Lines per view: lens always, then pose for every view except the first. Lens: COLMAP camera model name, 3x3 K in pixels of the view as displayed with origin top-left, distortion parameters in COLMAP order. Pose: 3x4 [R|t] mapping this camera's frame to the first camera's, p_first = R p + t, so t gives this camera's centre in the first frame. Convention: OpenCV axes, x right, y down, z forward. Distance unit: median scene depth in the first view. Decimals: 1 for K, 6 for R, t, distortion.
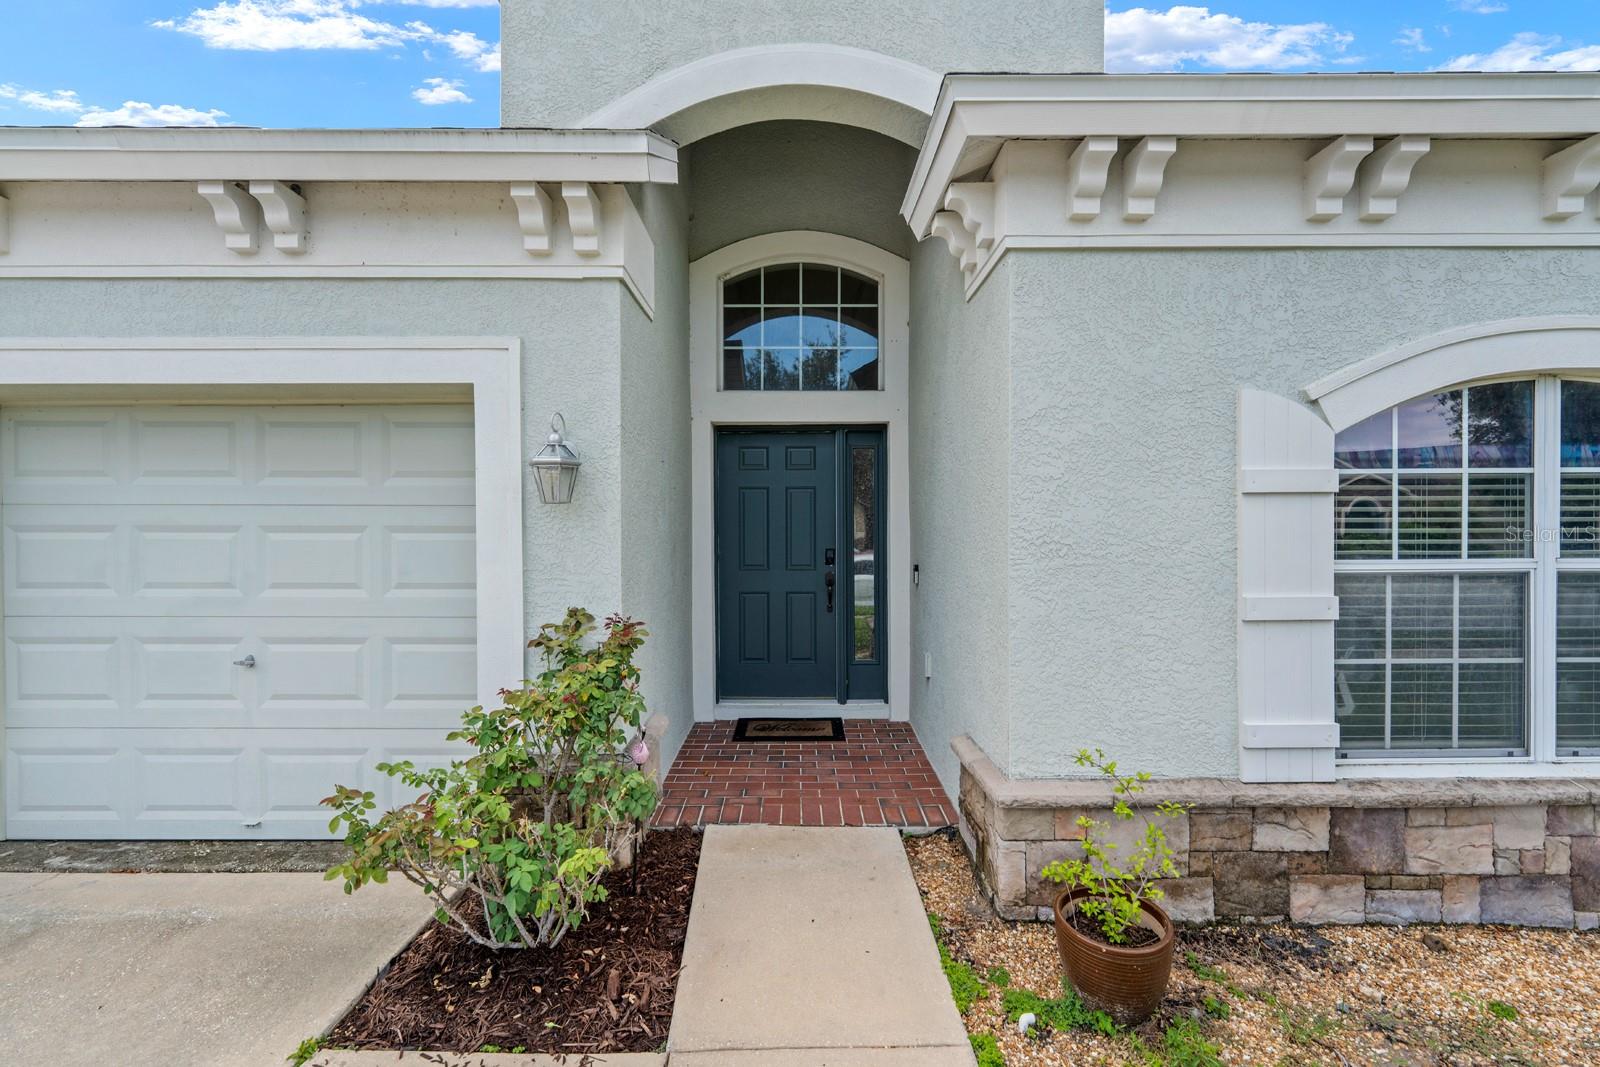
lens RADIAL K [[662.3, 0, 796.5], [0, 662.3, 538.6], [0, 0, 1]] dist [0.000216, -0.000061]
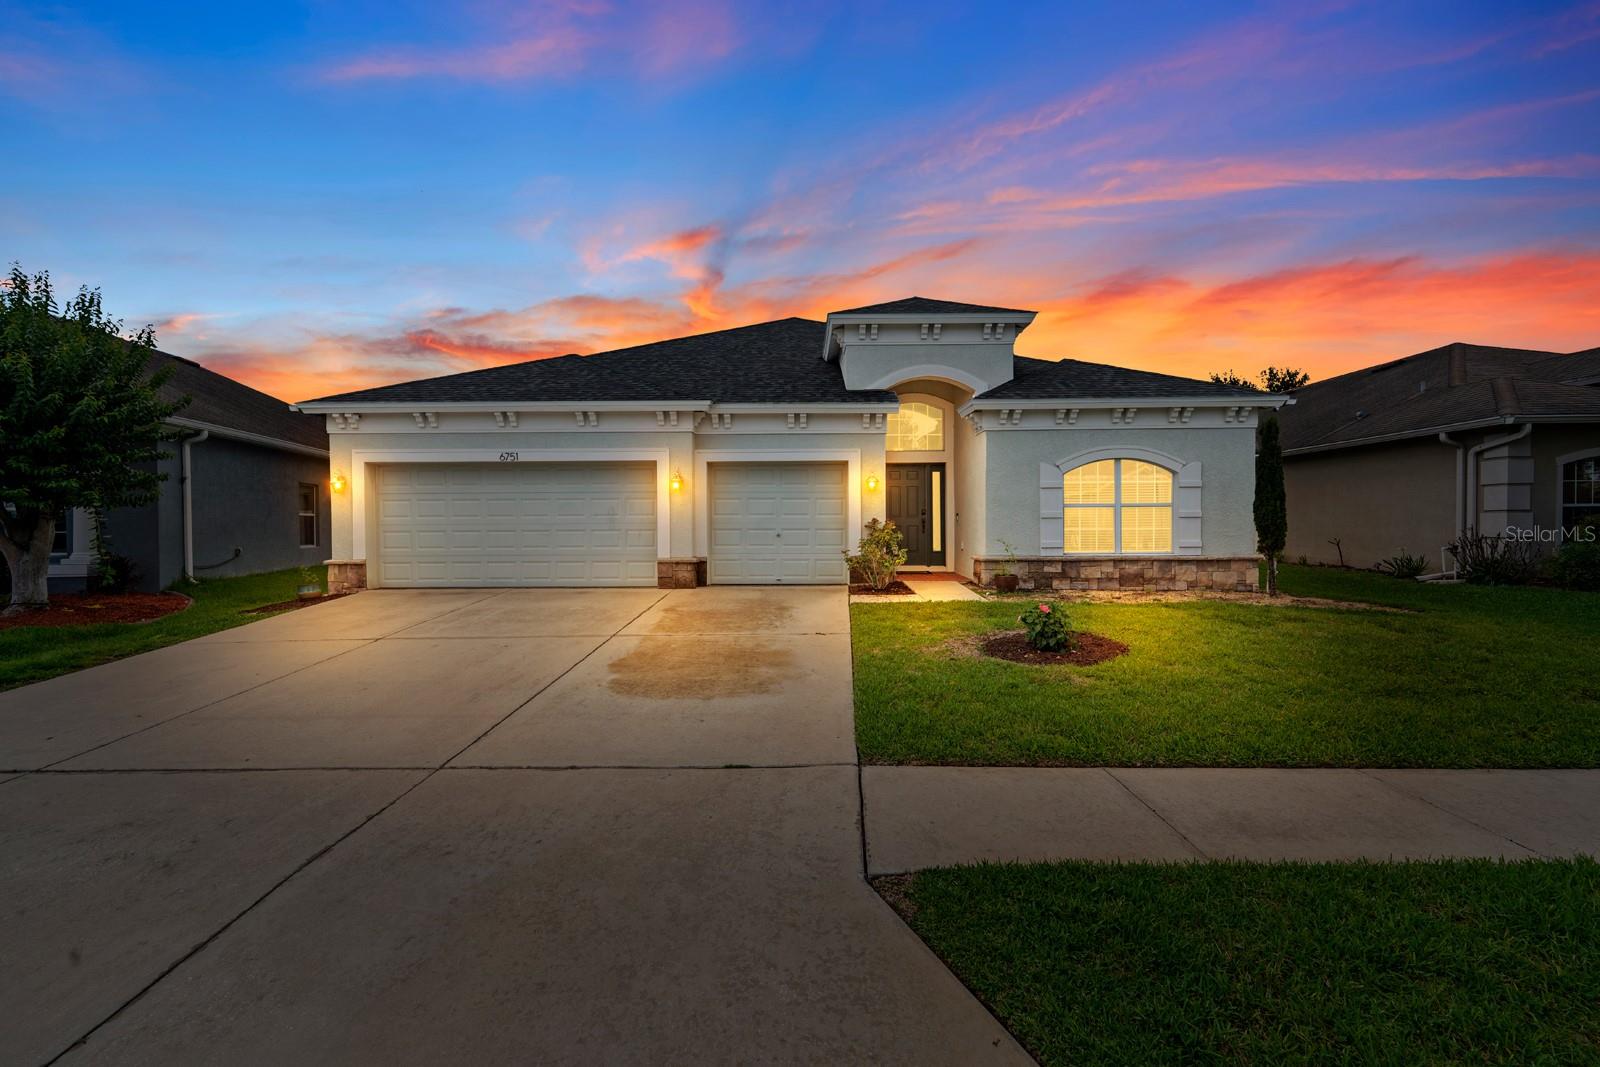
lens RADIAL K [[649.3, 0, 800.2], [0, 649.3, 538.0], [0, 0, 1]] dist [0.001365, -0.000039]
pose [[0.999962, -0.003458, -0.008054, -0.827472], [0.003505, 0.999977, 0.005829, 0.221466], [0.008034, -0.005857, 0.999951, -3.147444]]
